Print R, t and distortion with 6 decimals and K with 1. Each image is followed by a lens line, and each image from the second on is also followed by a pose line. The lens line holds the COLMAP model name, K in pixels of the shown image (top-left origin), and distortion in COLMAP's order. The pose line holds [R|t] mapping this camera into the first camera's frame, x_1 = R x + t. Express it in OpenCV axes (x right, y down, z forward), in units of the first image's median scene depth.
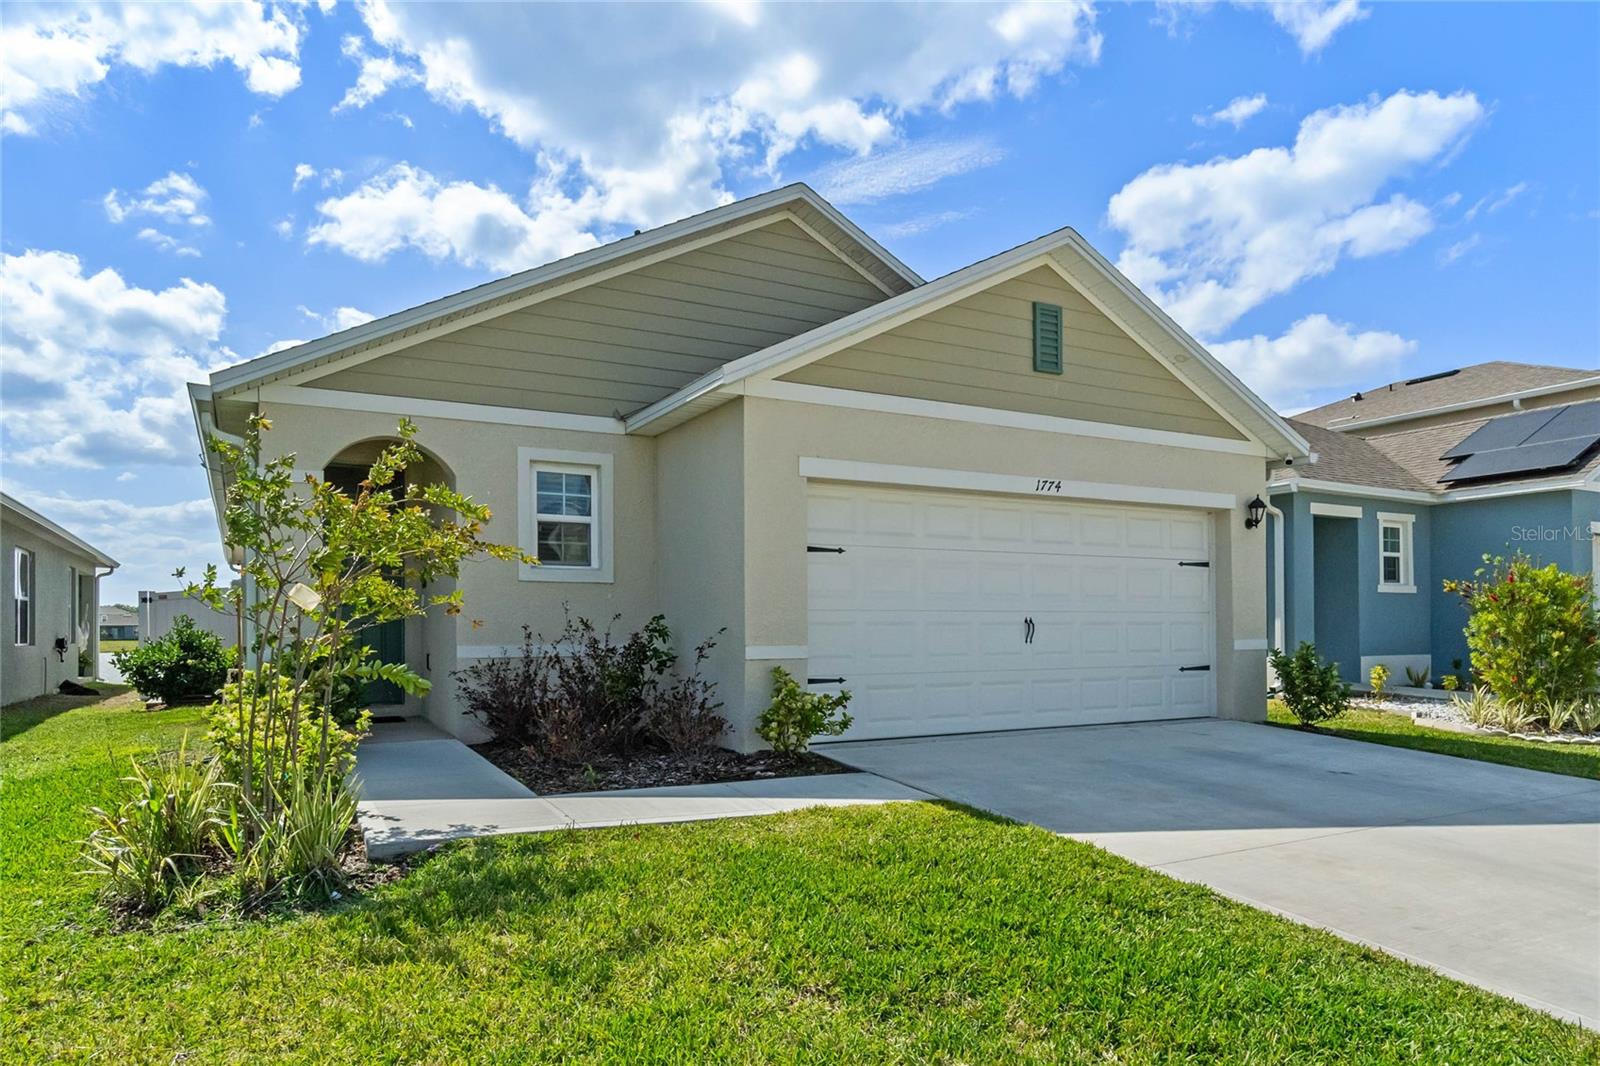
lens RADIAL K [[855.7, 0, 799.6], [0, 855.7, 560.5], [0, 0, 1]] dist [-0.000812, -0.000067]
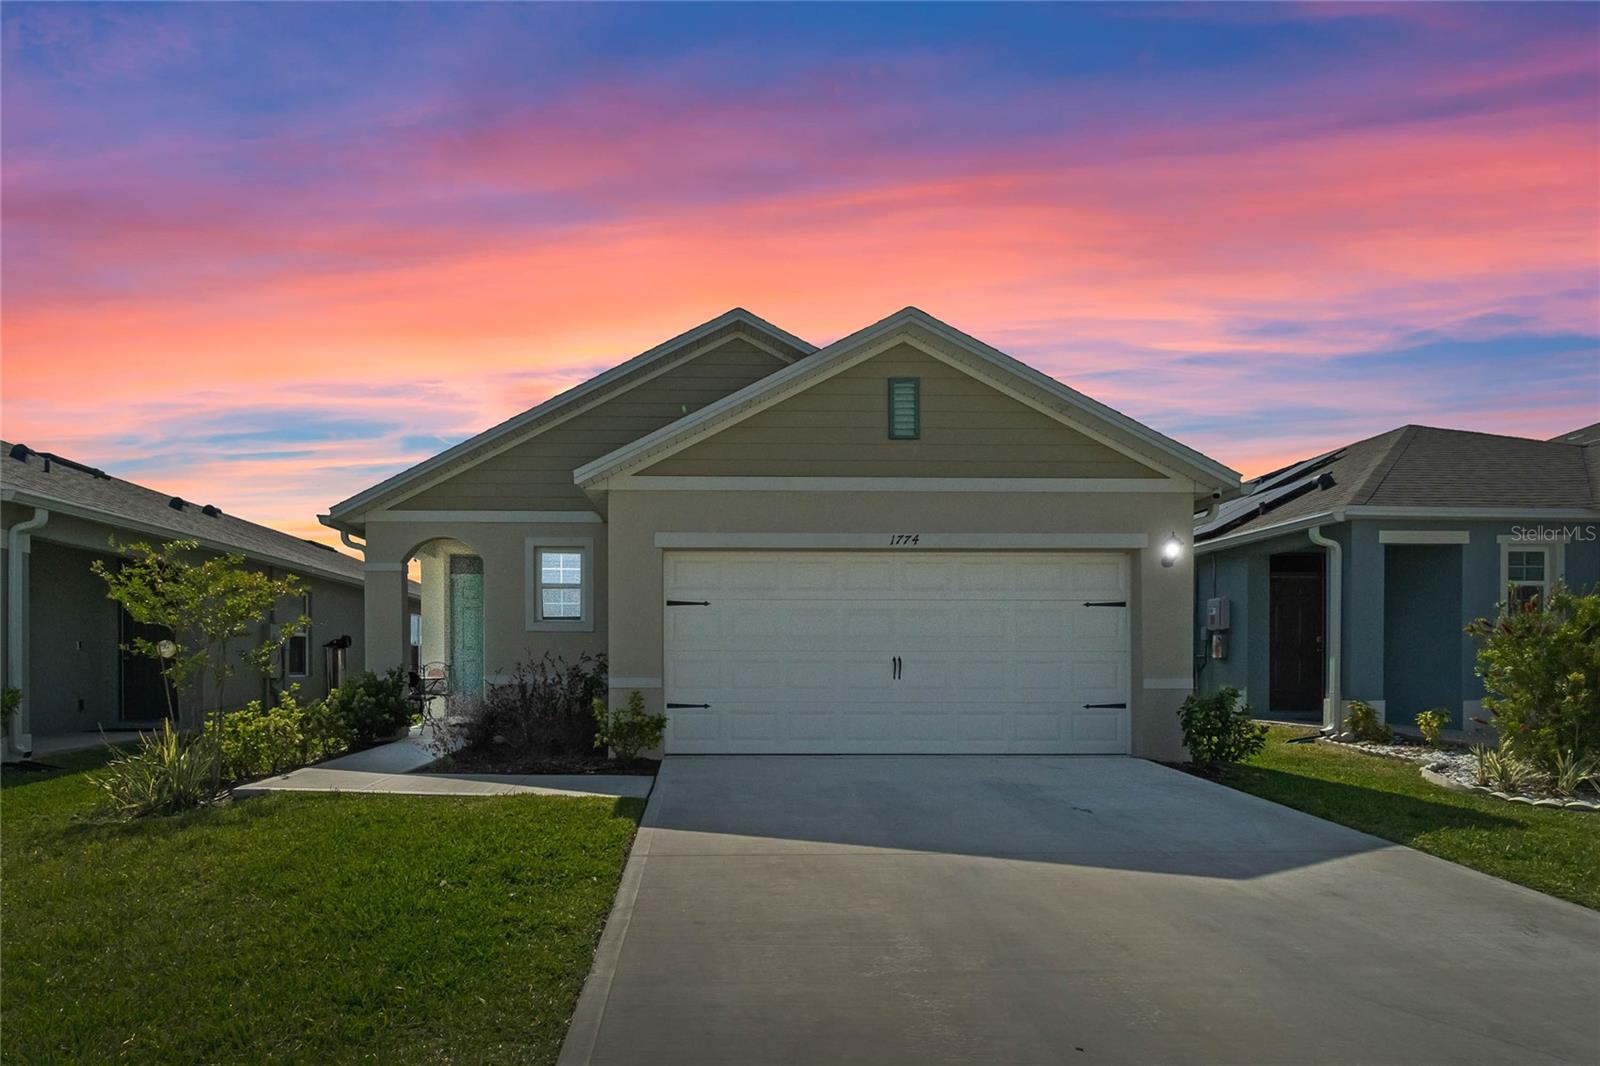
lens RADIAL K [[716.4, 0, 797.0], [0, 716.4, 621.4], [0, 0, 1]] dist [-0.000014, 0.000131]
pose [[0.915363, -0.019891, -0.402137, 0.530622], [0.026801, 0.999574, 0.011565, 0.005398], [0.401735, -0.021364, 0.915507, 0.075978]]
